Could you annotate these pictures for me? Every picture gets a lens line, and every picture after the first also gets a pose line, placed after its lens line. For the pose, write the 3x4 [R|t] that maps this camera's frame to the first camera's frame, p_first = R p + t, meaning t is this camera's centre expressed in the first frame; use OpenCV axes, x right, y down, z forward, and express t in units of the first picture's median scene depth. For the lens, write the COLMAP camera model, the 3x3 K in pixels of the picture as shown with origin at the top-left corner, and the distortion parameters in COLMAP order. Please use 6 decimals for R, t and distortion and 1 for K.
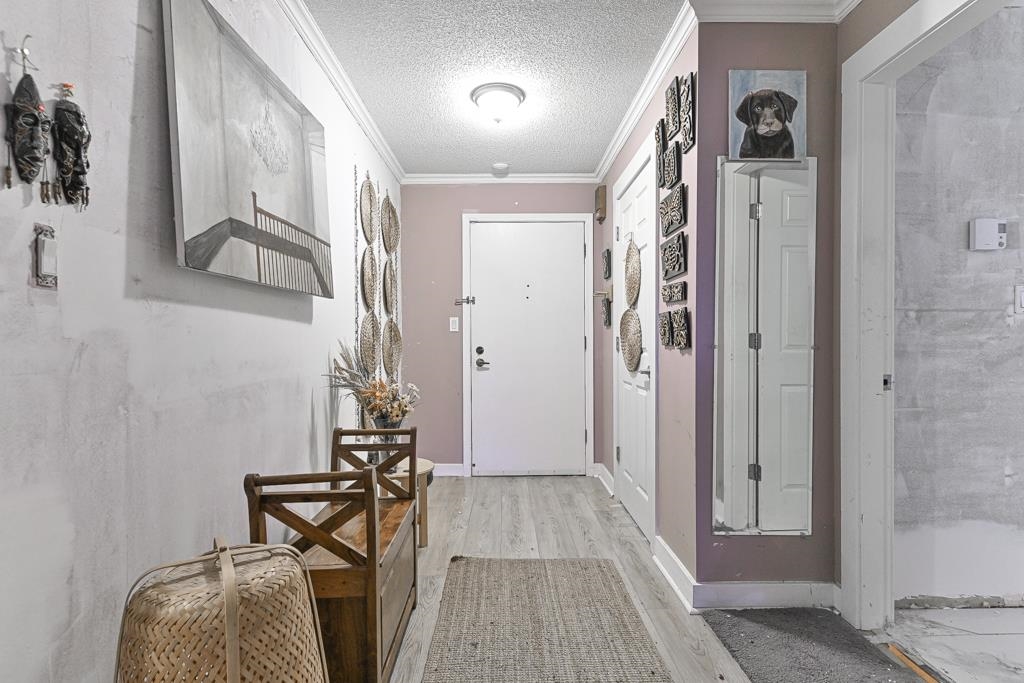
lens RADIAL K [[511.3, 0, 512.0], [0, 511.3, 341.5], [0, 0, 1]] dist [-0.000991, -0.000218]
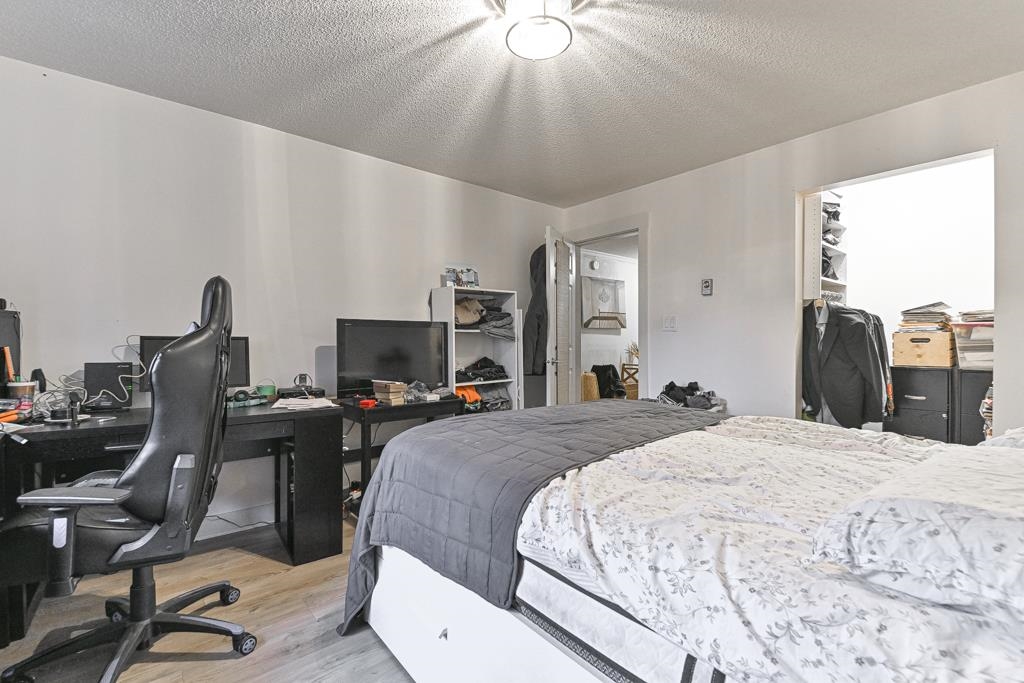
lens RADIAL K [[443.0, 0, 512.0], [0, 443.0, 341.5], [0, 0, 1]] dist [-0.010570, -0.000510]
pose [[0.629443, 0.004297, -0.777034, 1.952163], [-0.002070, 0.999990, 0.003853, -0.003135], [0.777044, -0.000817, 0.629446, -1.984736]]
